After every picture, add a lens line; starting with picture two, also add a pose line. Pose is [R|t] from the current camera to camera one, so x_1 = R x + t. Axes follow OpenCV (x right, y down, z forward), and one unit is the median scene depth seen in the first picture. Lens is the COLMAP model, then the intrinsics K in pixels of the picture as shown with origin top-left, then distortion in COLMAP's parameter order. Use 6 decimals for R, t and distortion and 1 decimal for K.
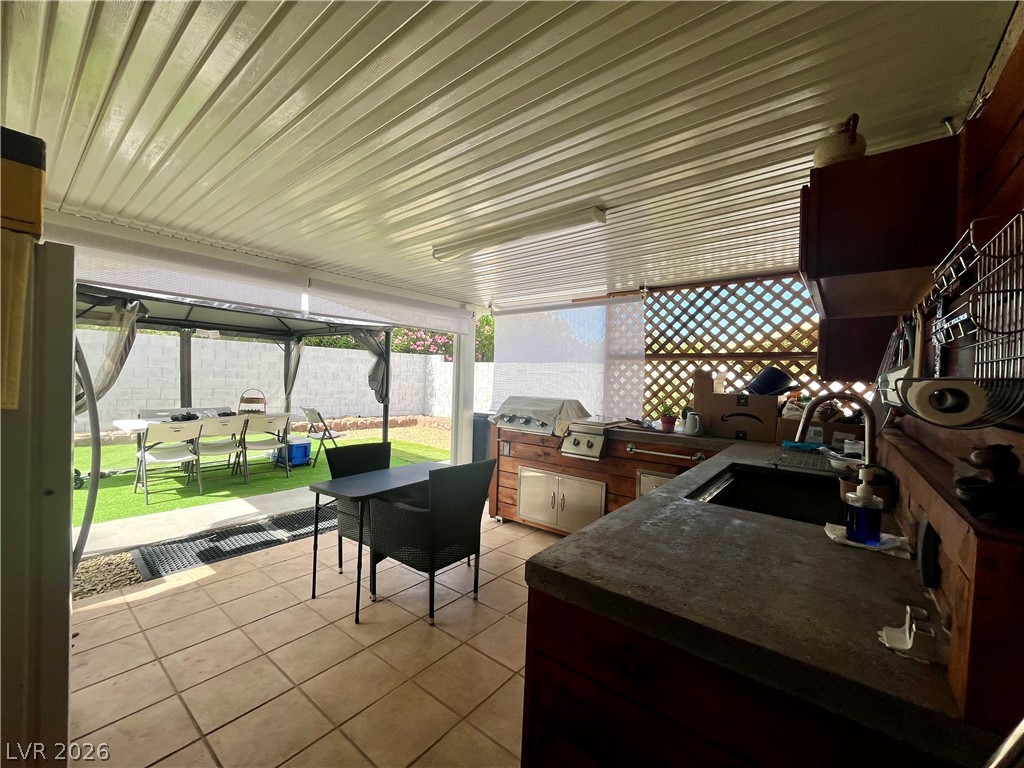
lens RADIAL K [[416.2, 0, 509.0], [0, 416.2, 383.9], [0, 0, 1]] dist [-0.001752, -0.000306]
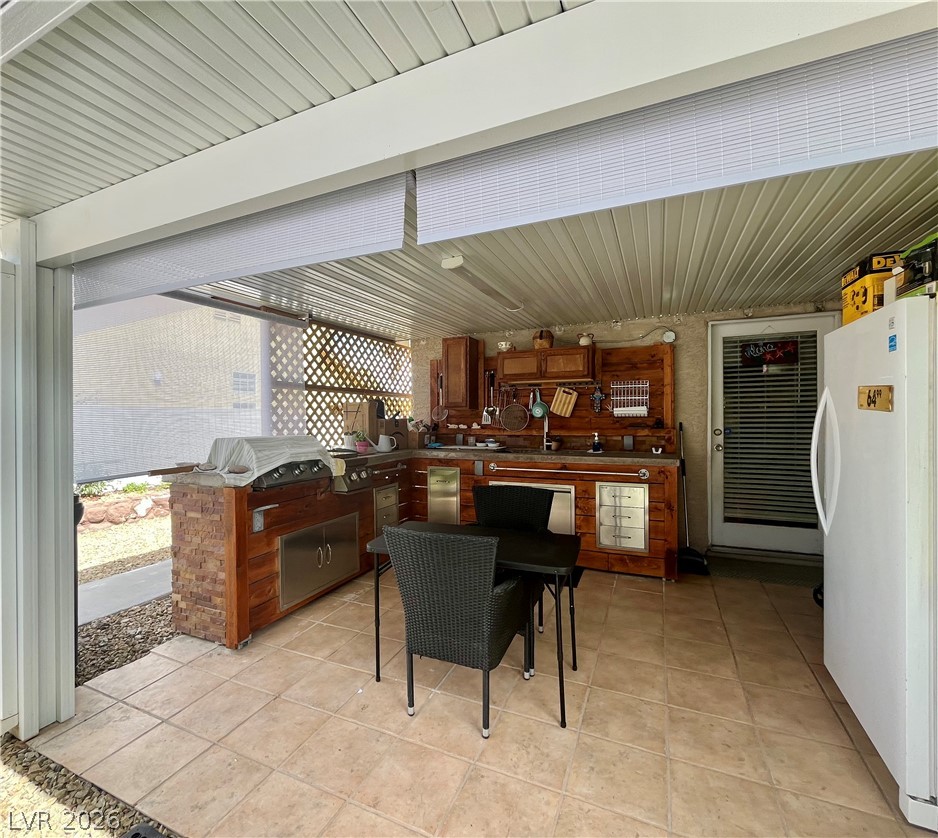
lens RADIAL K [[432.6, 0, 469.0], [0, 432.6, 419.0], [0, 0, 1]] dist [0.000051, 0.000004]
pose [[-0.263972, -0.035283, 0.963885, -0.774314], [0.009864, 0.999180, 0.039277, -0.026378], [-0.964480, 0.019876, -0.263407, 0.916754]]
